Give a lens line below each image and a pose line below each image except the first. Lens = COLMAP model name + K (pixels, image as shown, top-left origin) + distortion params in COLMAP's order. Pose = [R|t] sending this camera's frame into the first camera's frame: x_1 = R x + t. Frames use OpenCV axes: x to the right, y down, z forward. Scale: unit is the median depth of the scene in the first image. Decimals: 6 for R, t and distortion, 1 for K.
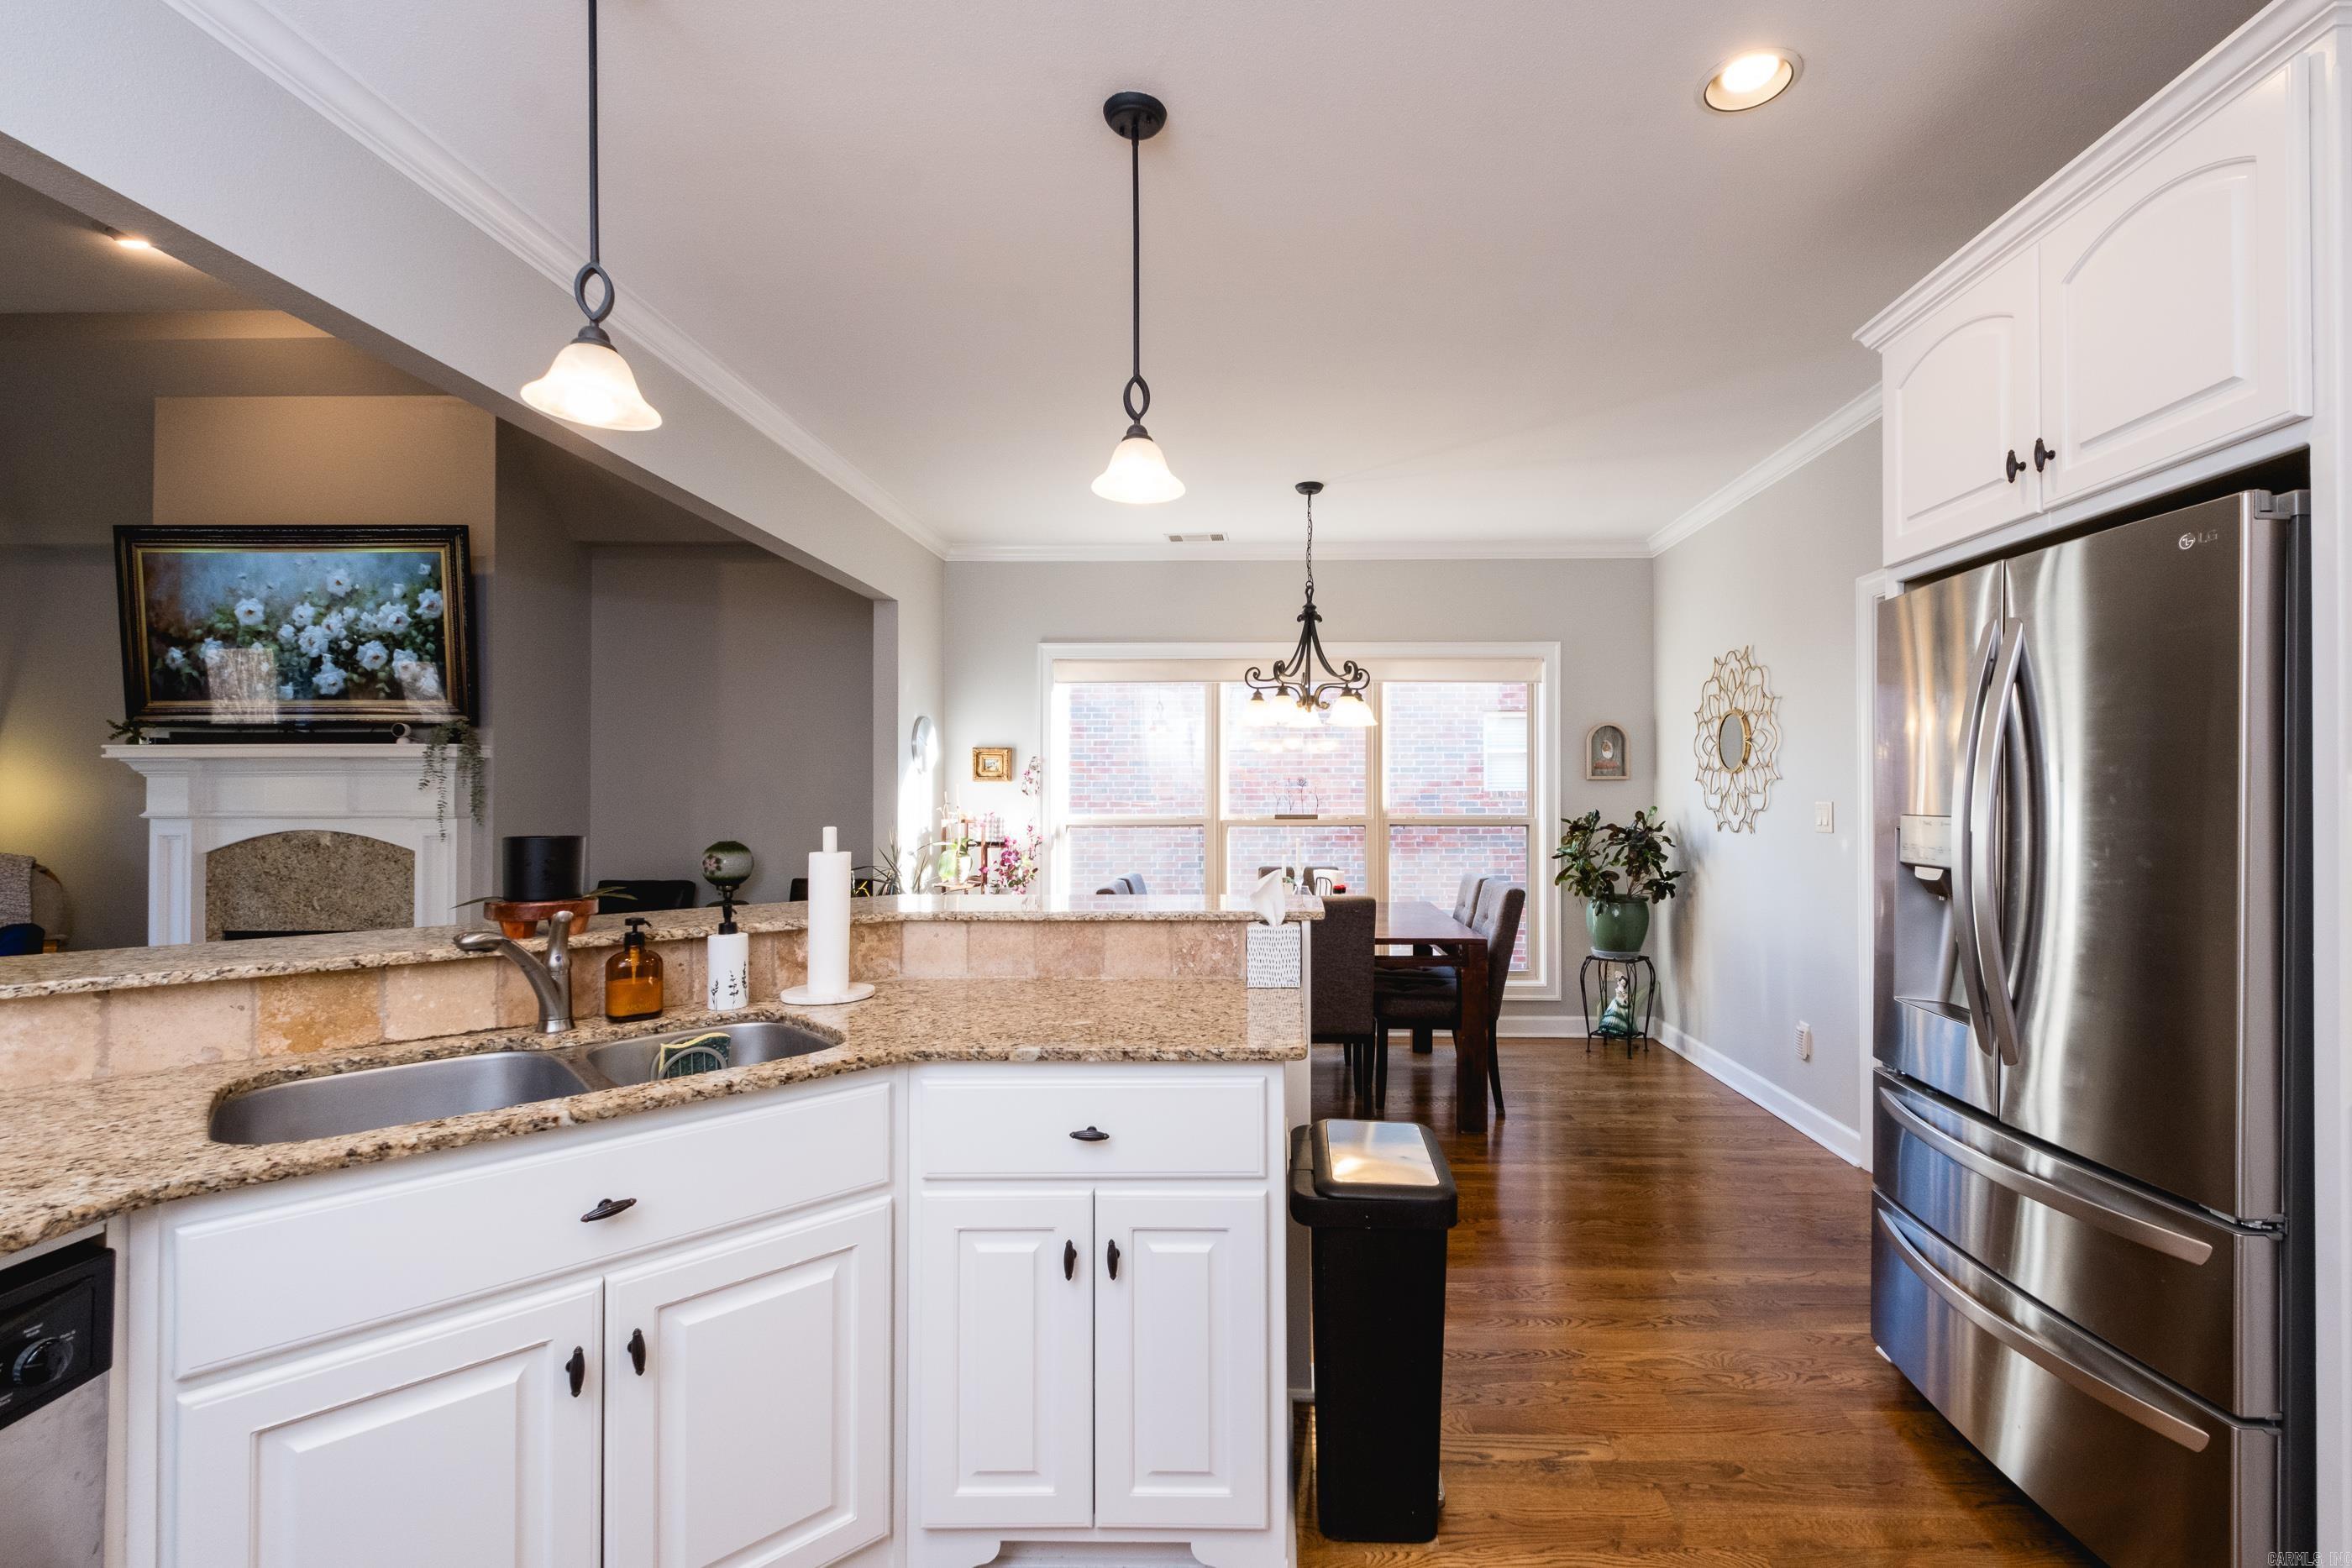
lens RADIAL K [[1028.5, 0, 1274.4], [0, 1028.5, 782.7], [0, 0, 1]] dist [-0.001223, -0.001306]
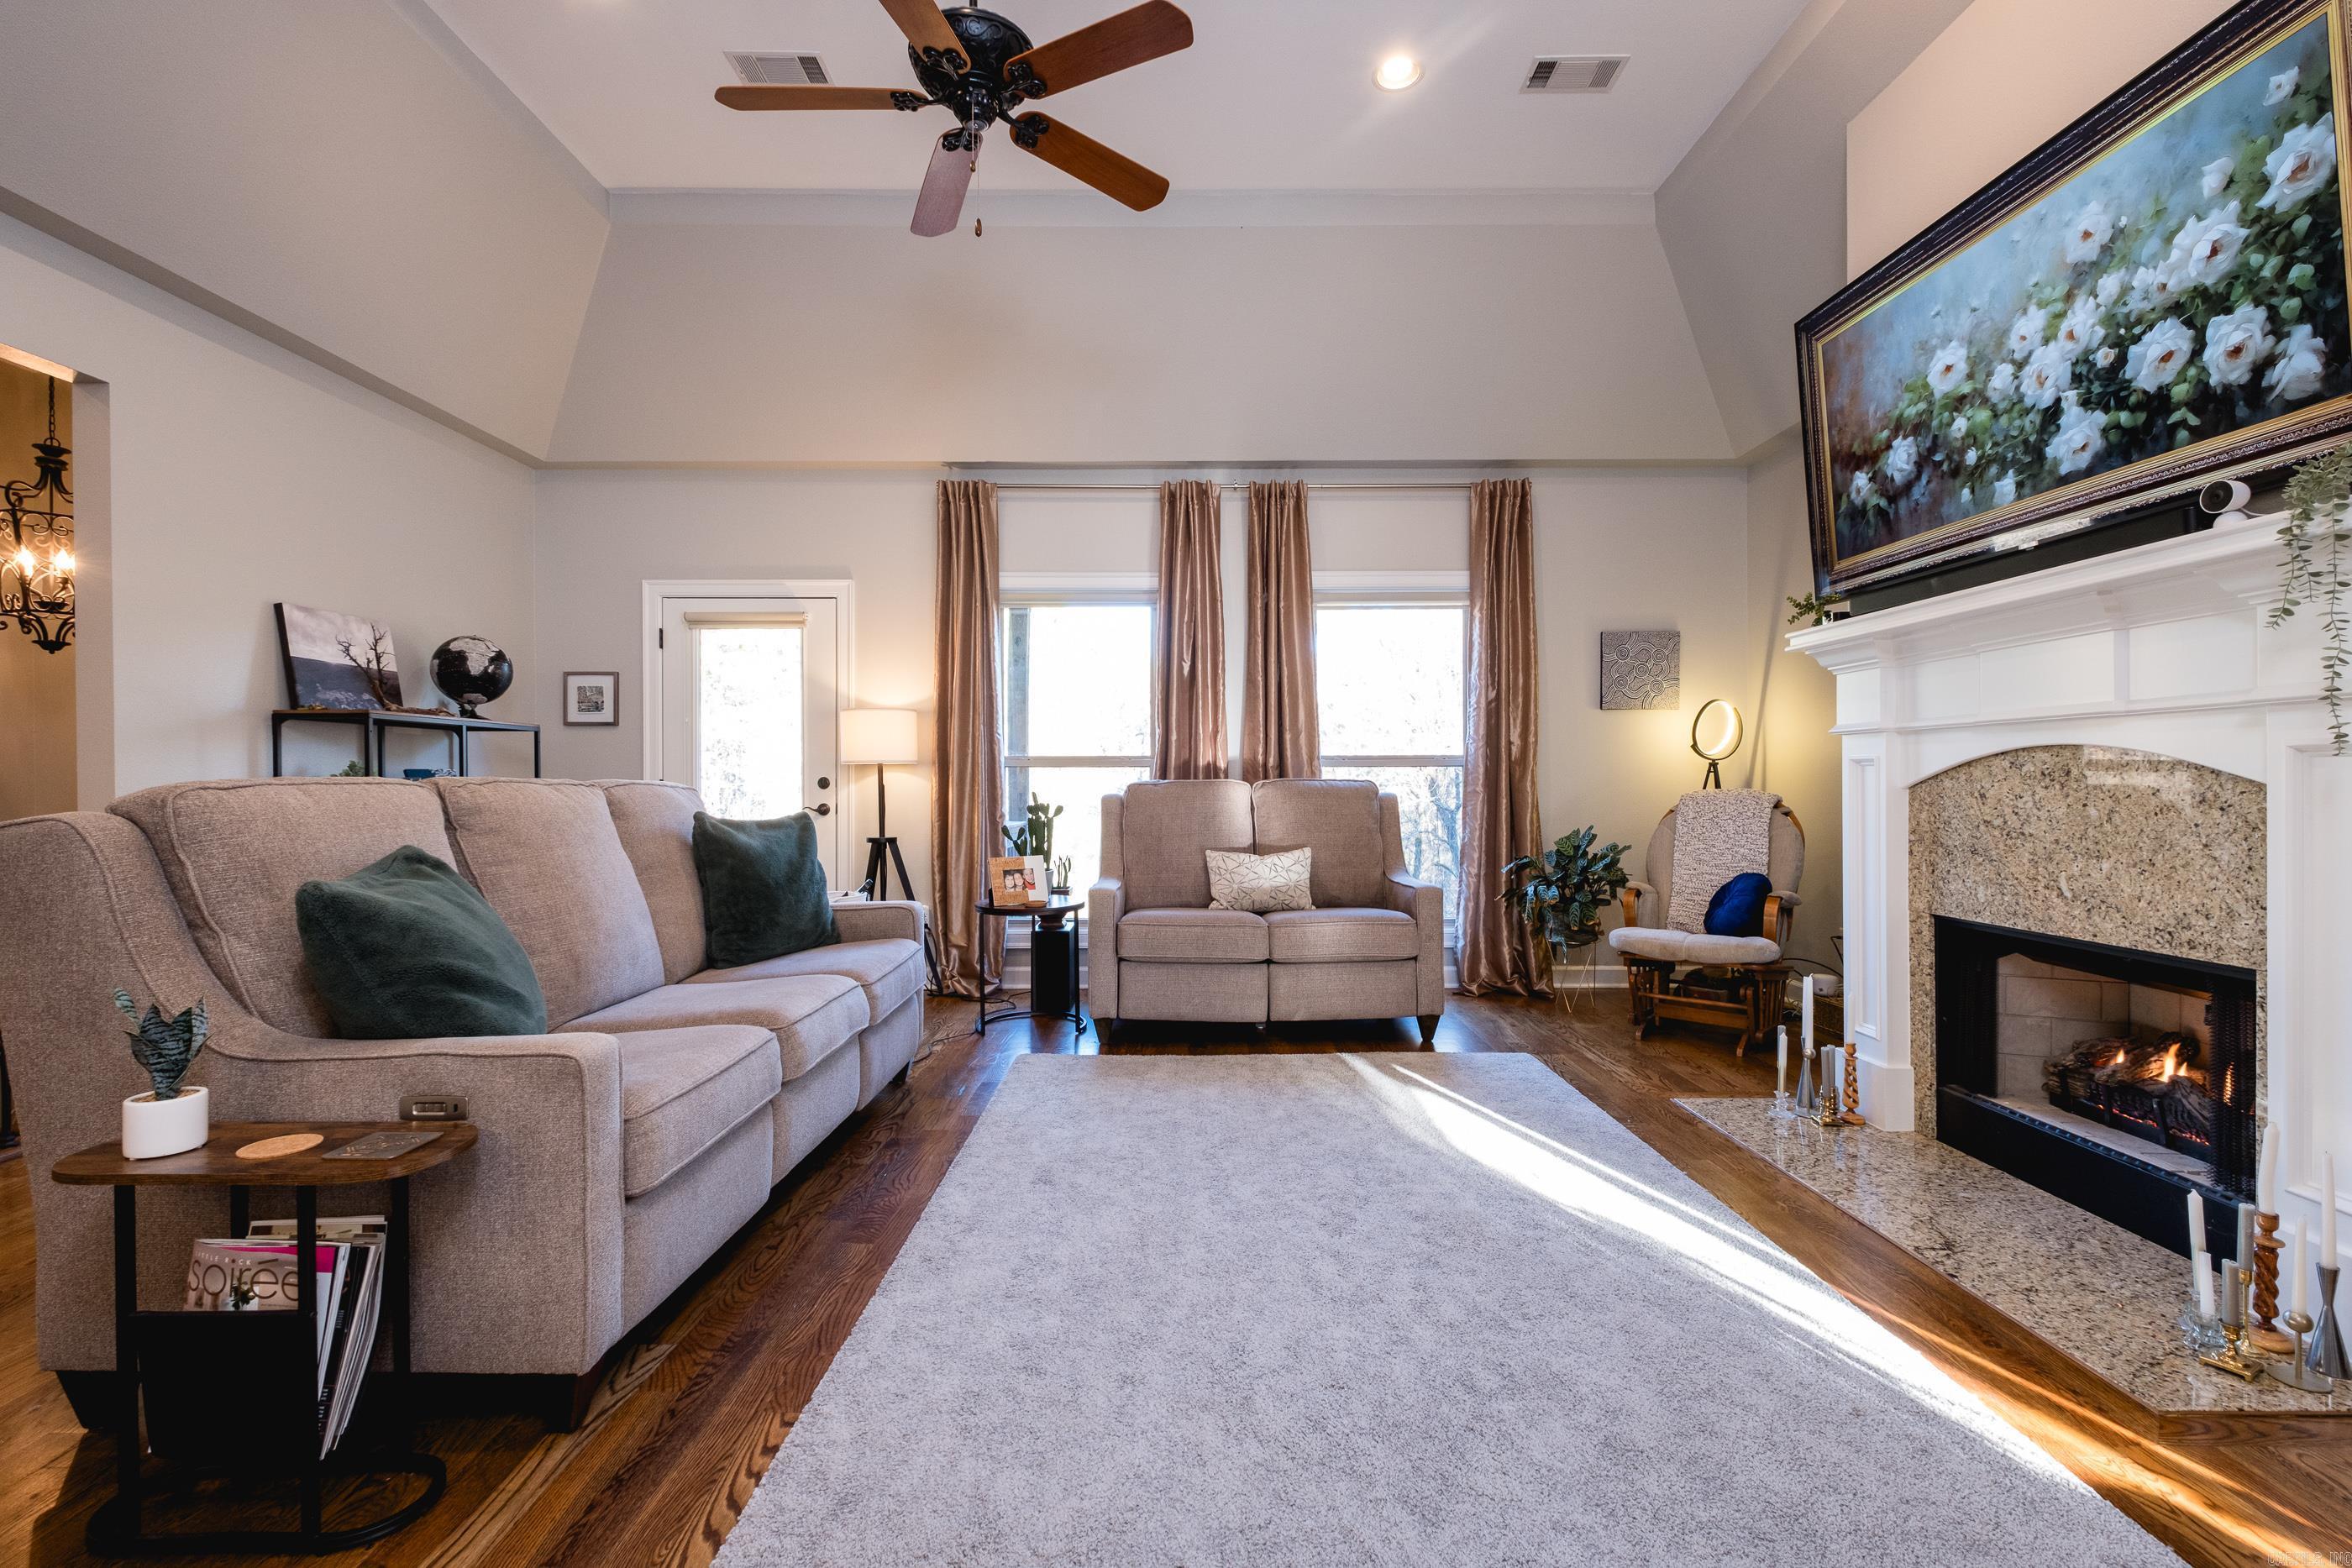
lens RADIAL K [[1004.5, 0, 1180.3], [0, 1004.5, 781.9], [0, 0, 1]] dist [0.000280, -0.000423]
pose [[0.007299, 0.001166, -0.999973, -0.434629], [0.016270, 0.999867, 0.001285, 0.058478], [0.999841, -0.016279, 0.007279, 0.558868]]
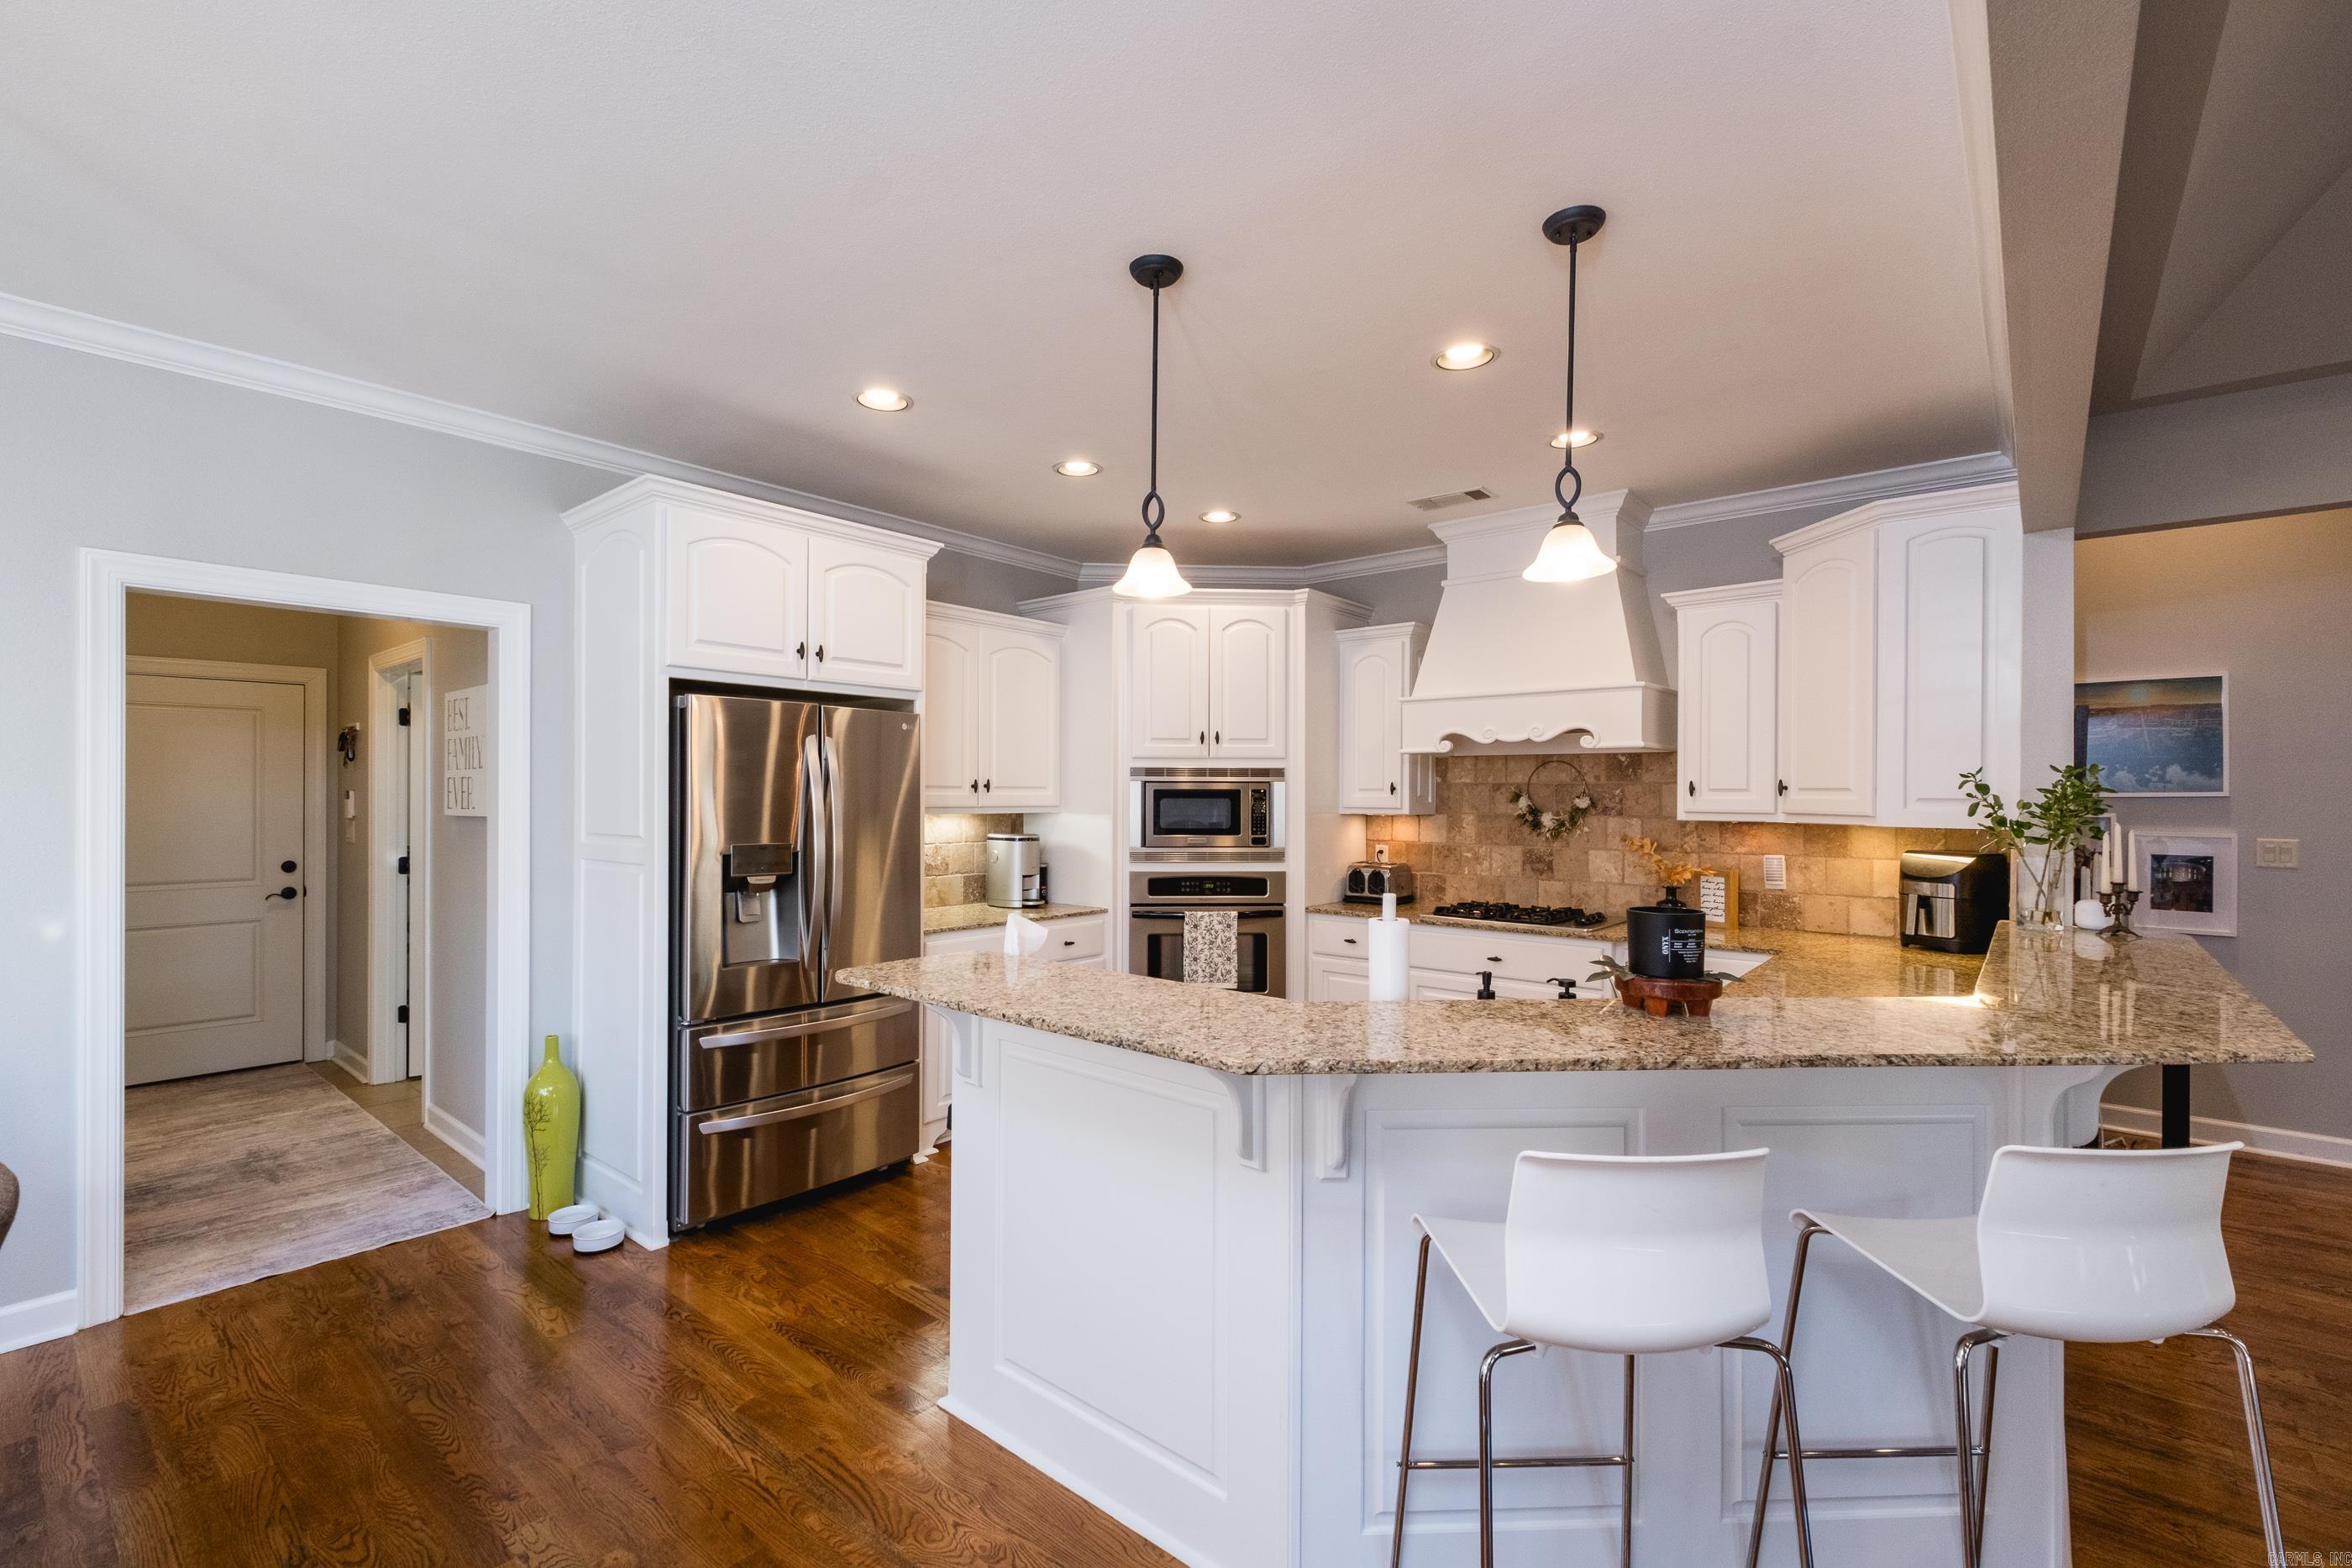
lens RADIAL K [[1013.2, 0, 1153.5], [0, 1013.2, 790.0], [0, 0, 1]] dist [-0.000035, -0.000436]
pose [[-0.762969, 0.000110, 0.646435, -0.375385], [-0.012806, 0.999801, -0.015284, -0.016534], [-0.646308, -0.019940, -0.762816, 0.805690]]
